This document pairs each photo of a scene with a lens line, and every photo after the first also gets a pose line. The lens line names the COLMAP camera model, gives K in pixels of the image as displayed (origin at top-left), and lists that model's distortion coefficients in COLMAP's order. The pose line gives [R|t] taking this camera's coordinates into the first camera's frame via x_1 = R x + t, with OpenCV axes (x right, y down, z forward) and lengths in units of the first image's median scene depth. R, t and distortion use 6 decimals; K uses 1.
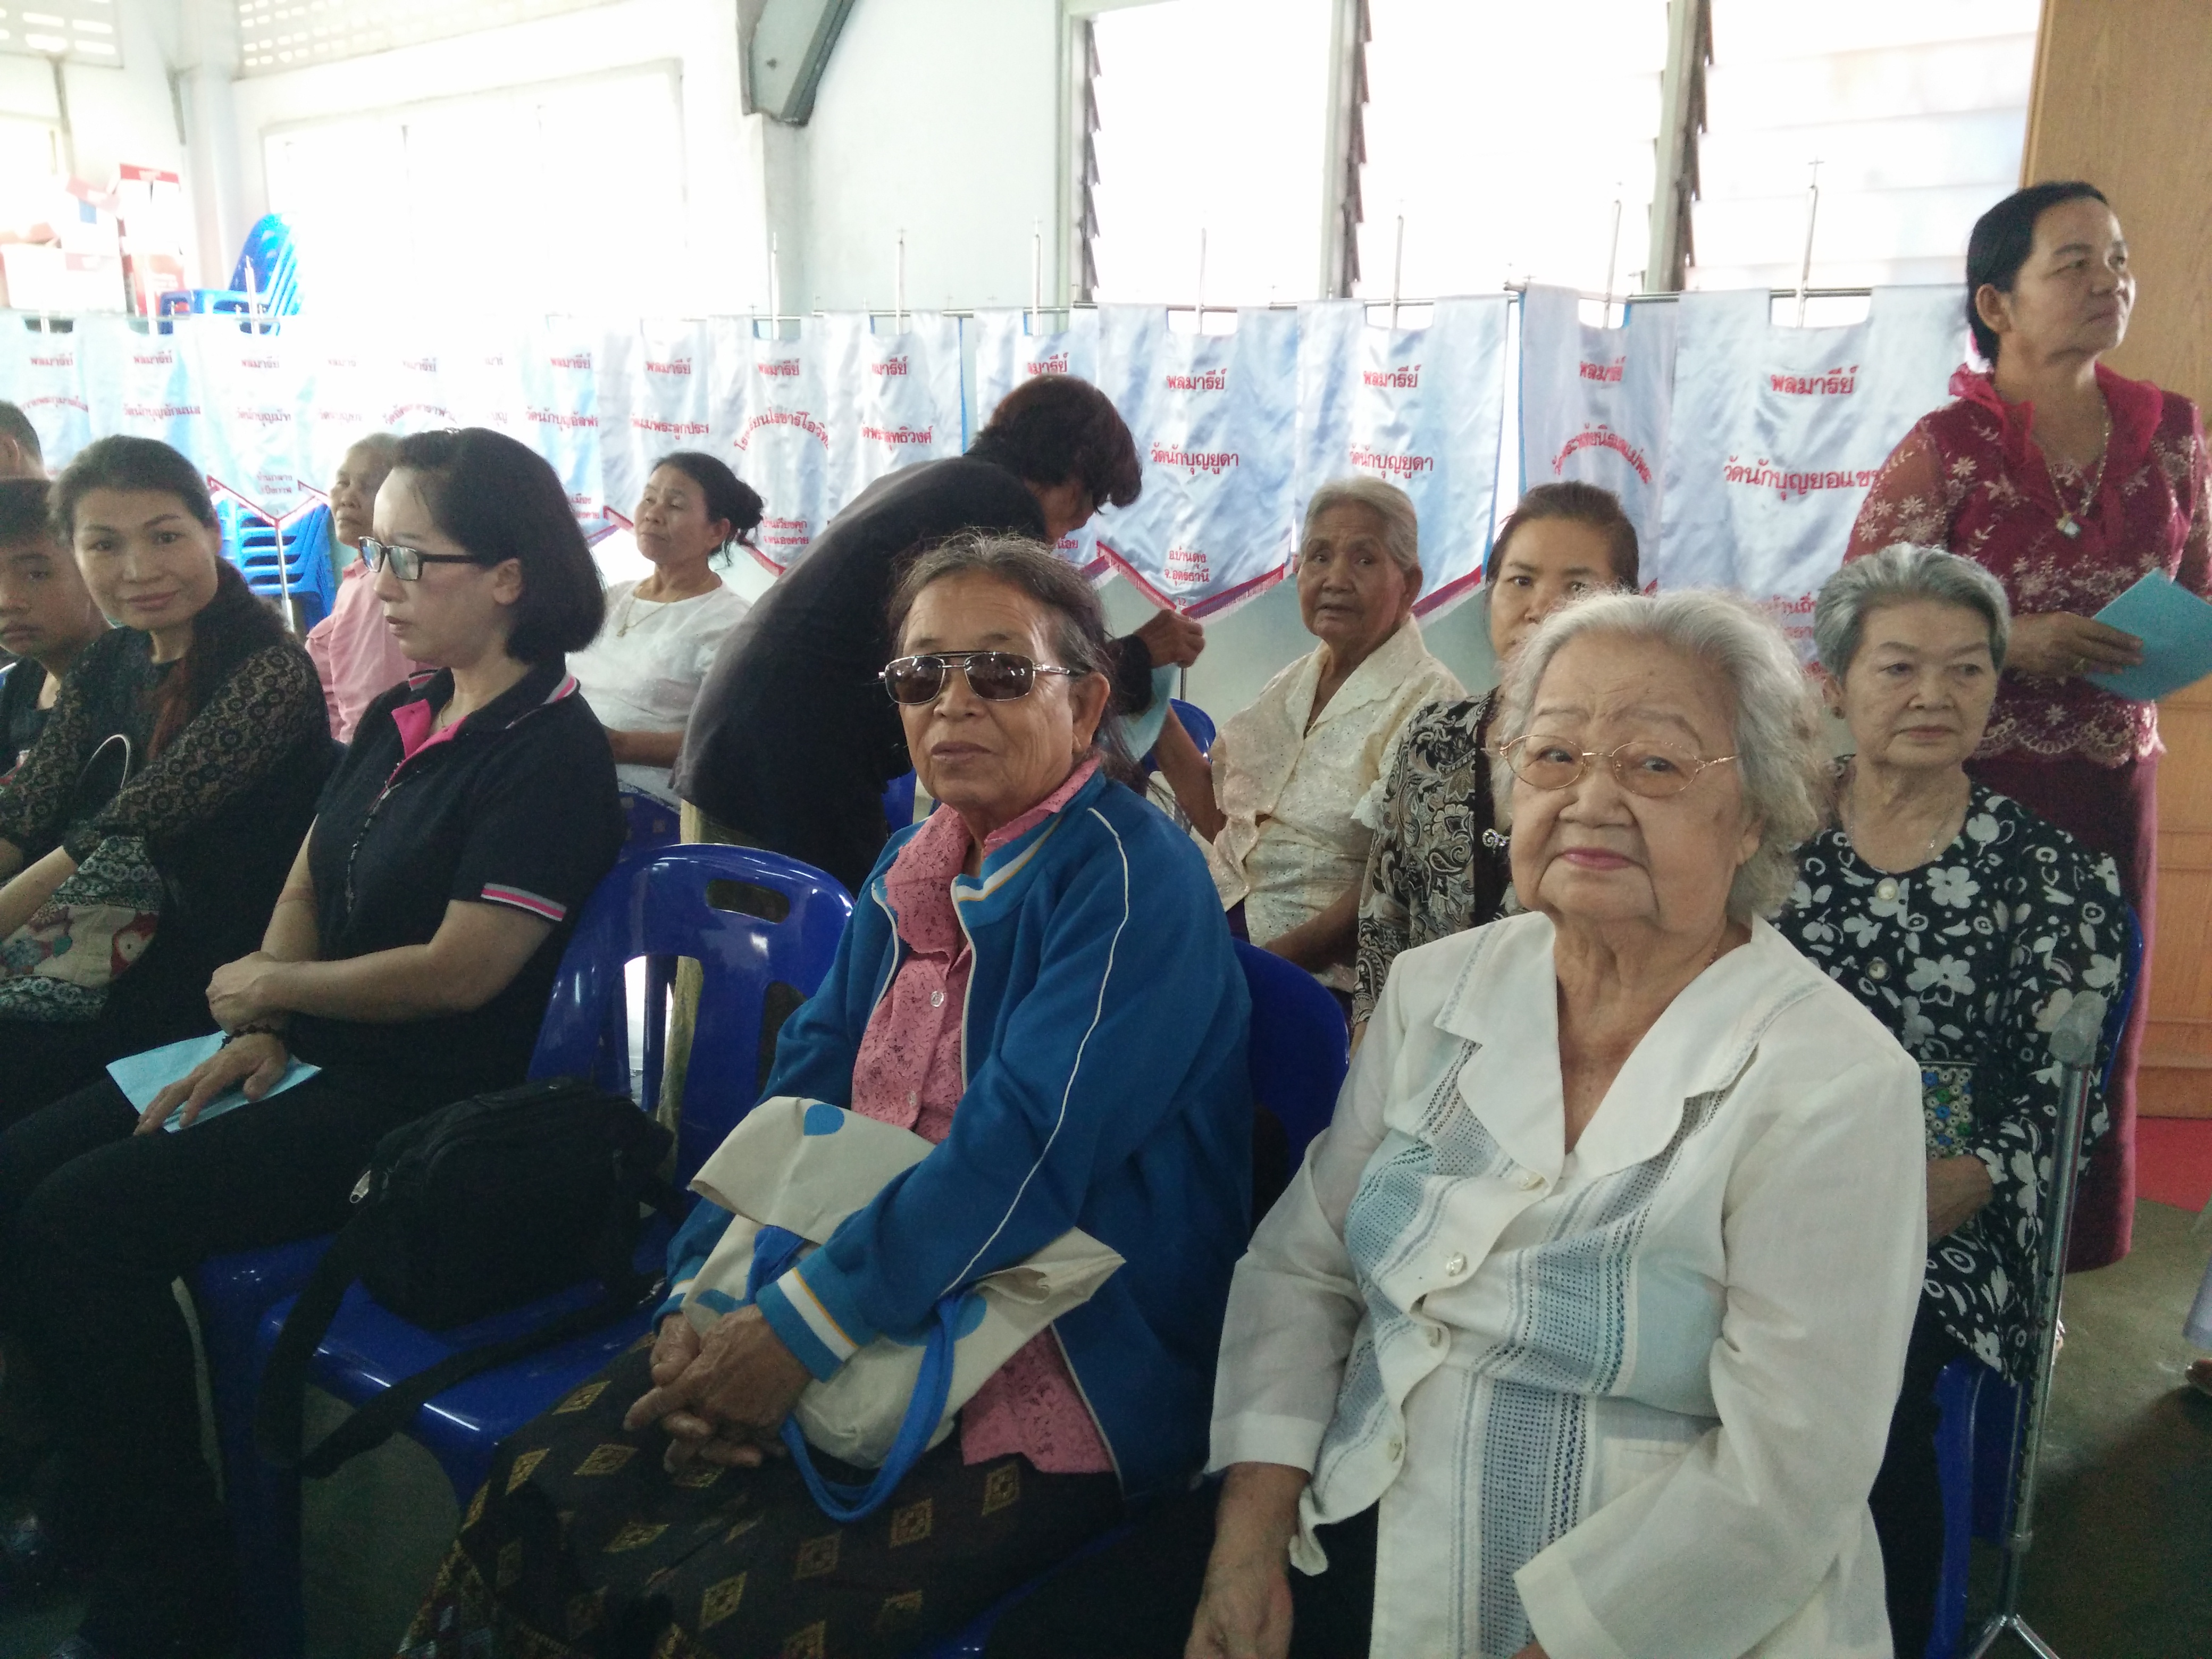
lens RADIAL K [[1811.7, 0, 1139.2], [0, 1811.7, 837.6], [0, 0, 1]] dist [0.099968, -0.108630]
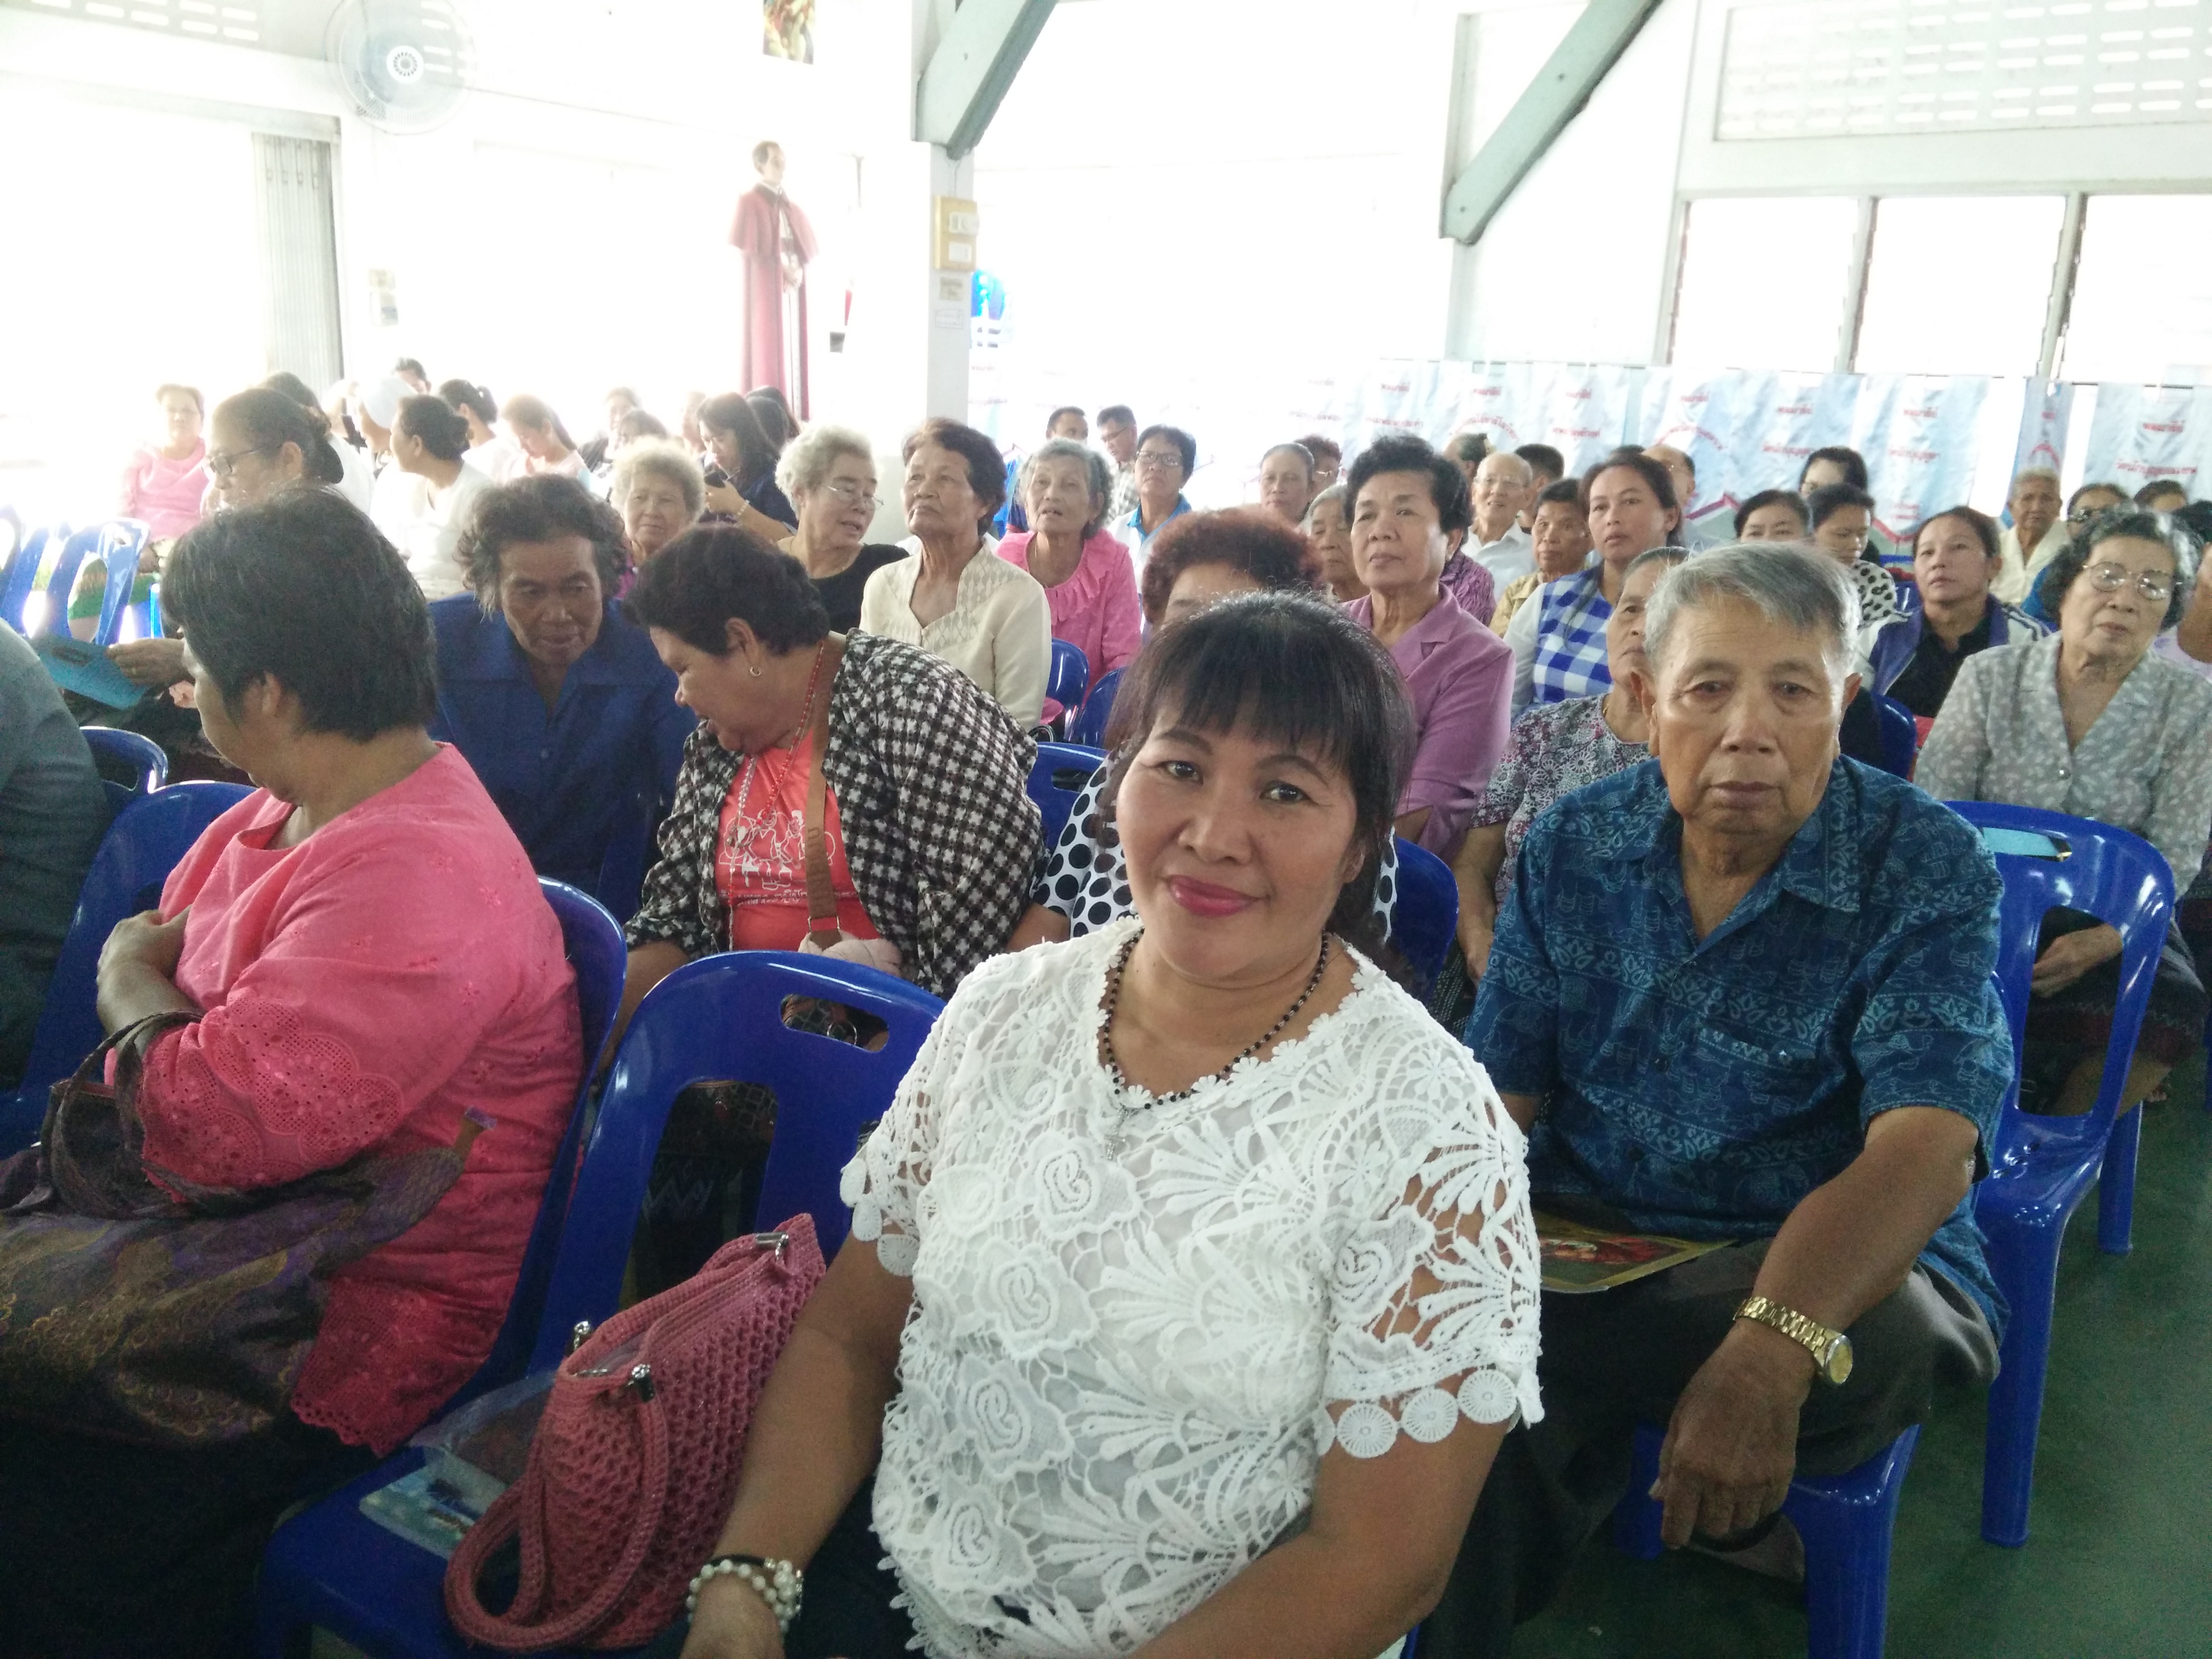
lens RADIAL K [[1811.7, 0, 1137.1], [0, 1811.7, 856.9], [0, 0, 1]] dist [0.099968, -0.108630]
pose [[0.998156, 0.017430, 0.058143, -0.978937], [-0.018954, 0.999489, 0.025757, 0.235020], [-0.057665, -0.026811, 0.997976, -1.157771]]
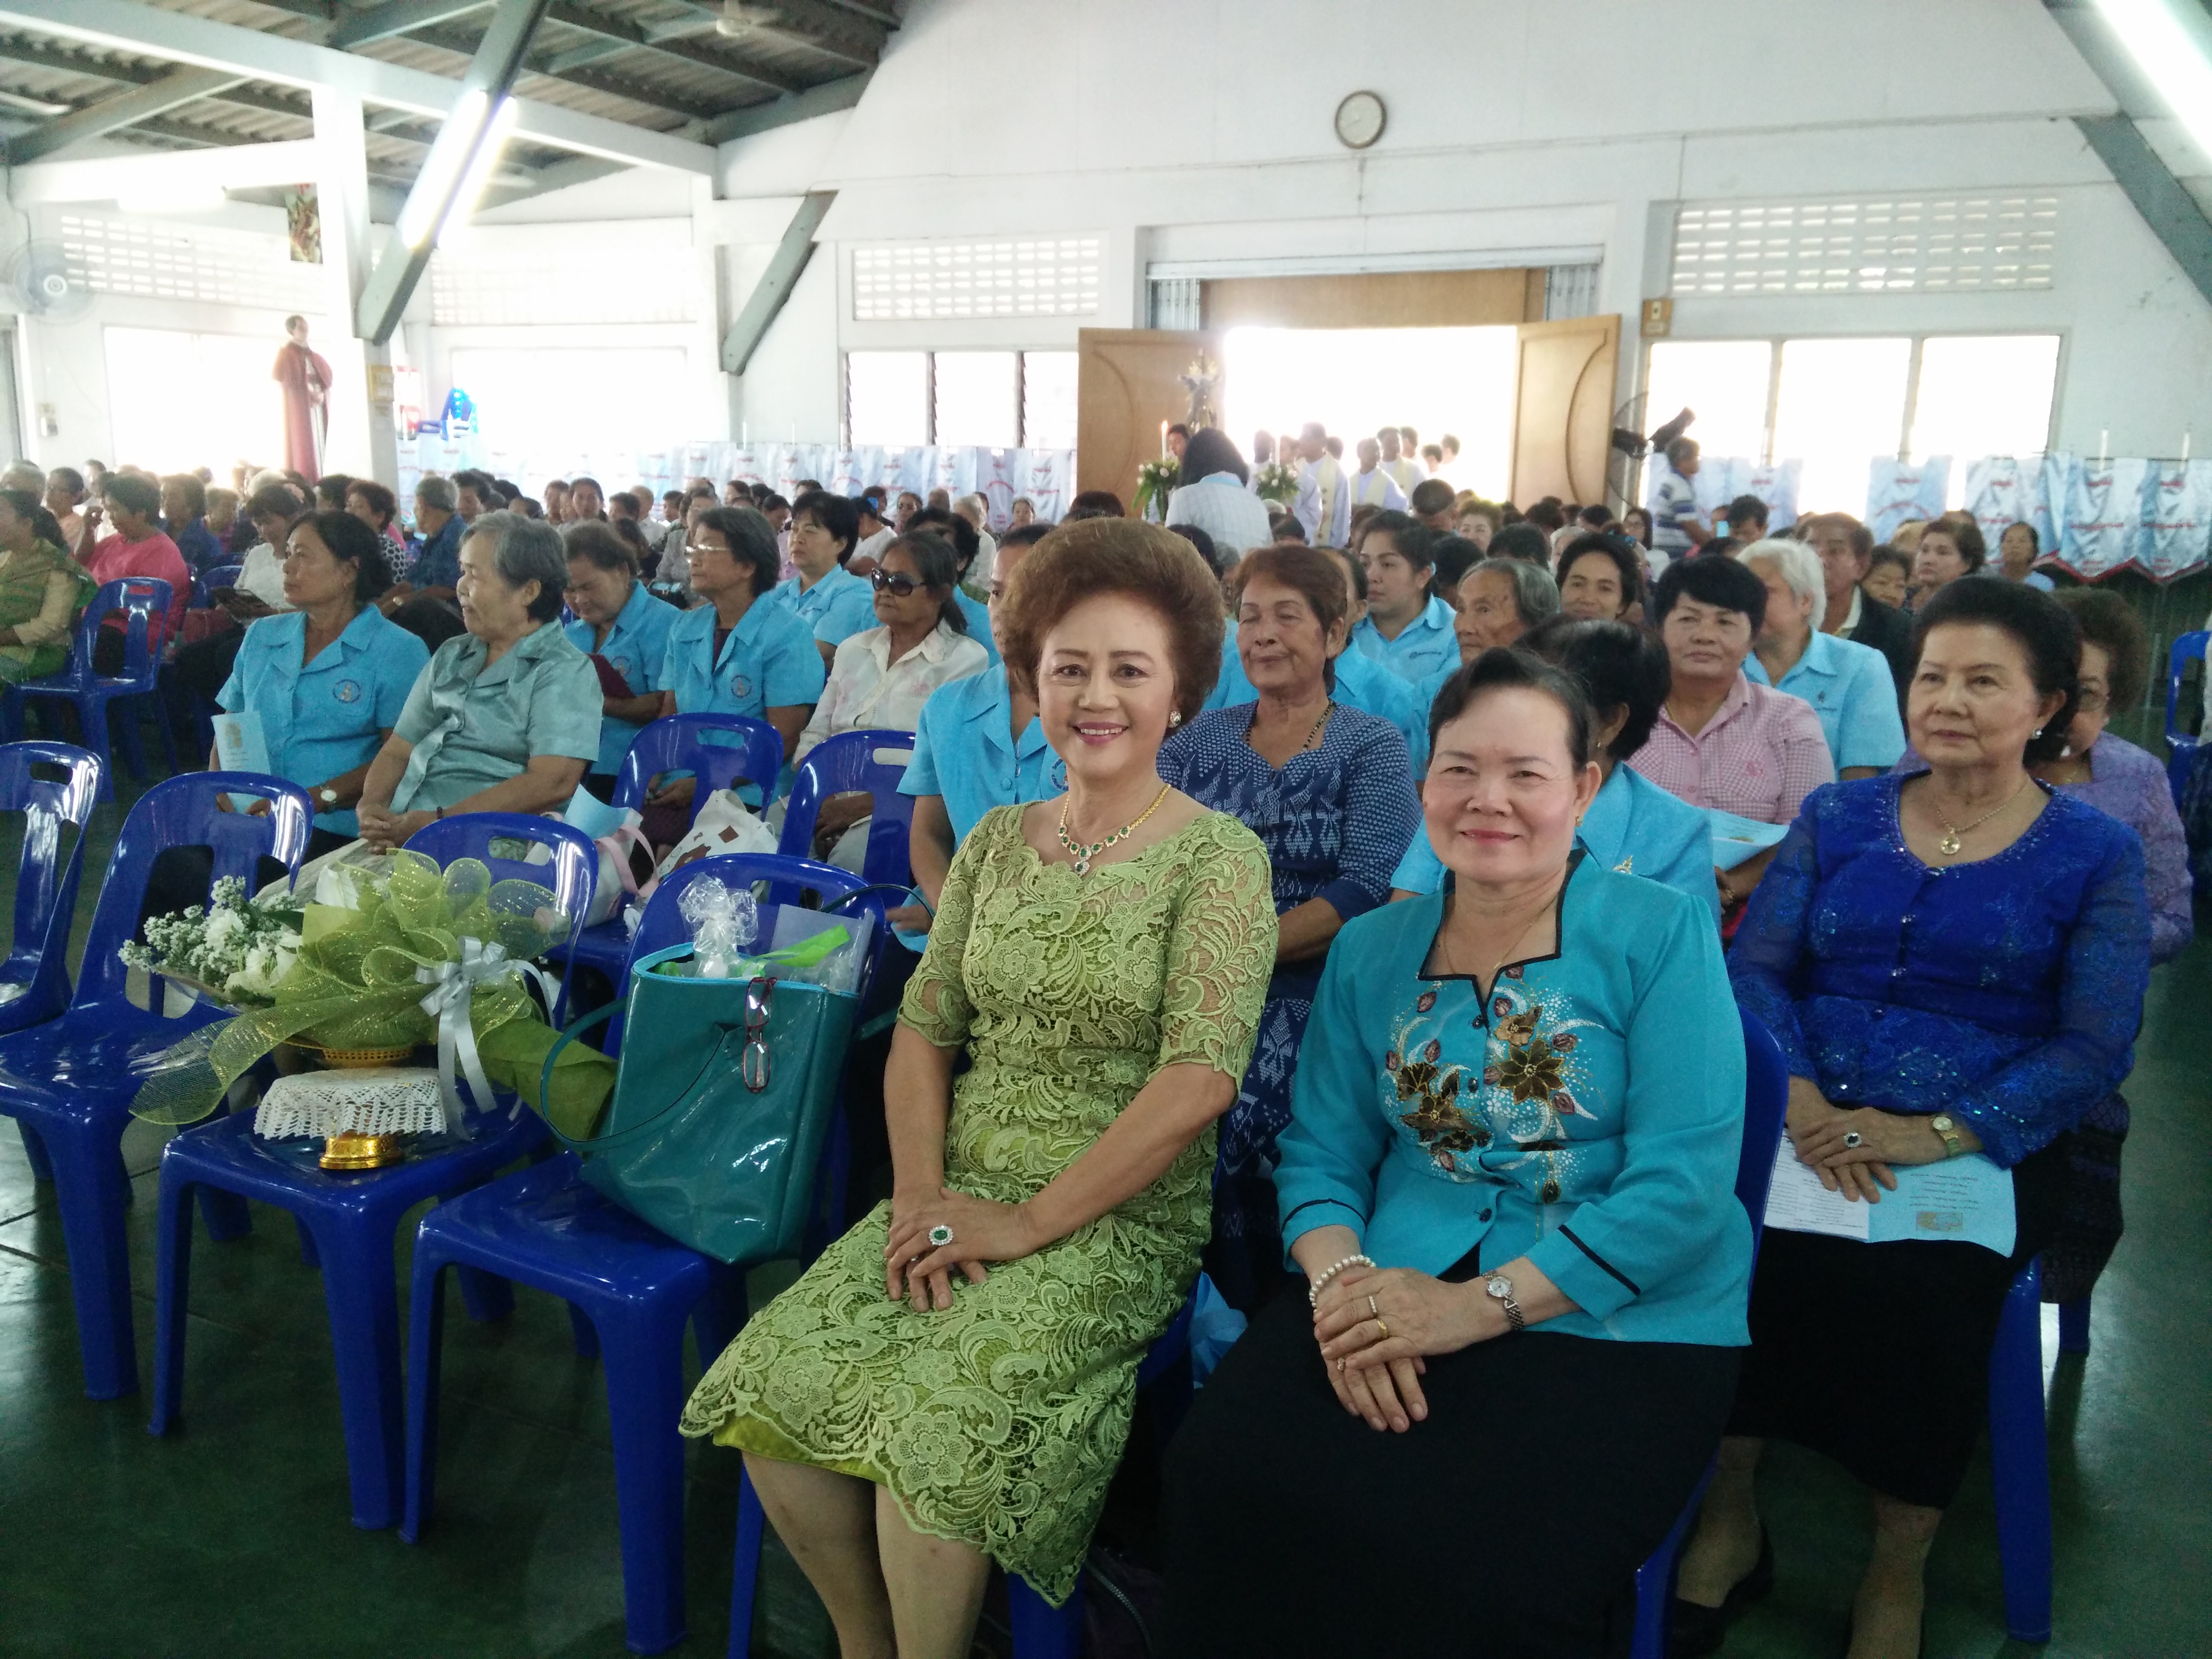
lens RADIAL K [[1811.7, 0, 1134.6], [0, 1811.7, 852.3], [0, 0, 1]] dist [0.099968, -0.108630]
pose [[0.972057, -0.046159, 0.230163, -0.467840], [0.050971, 0.998587, -0.015003, 0.744578], [-0.229145, 0.026316, 0.973036, -3.273271]]
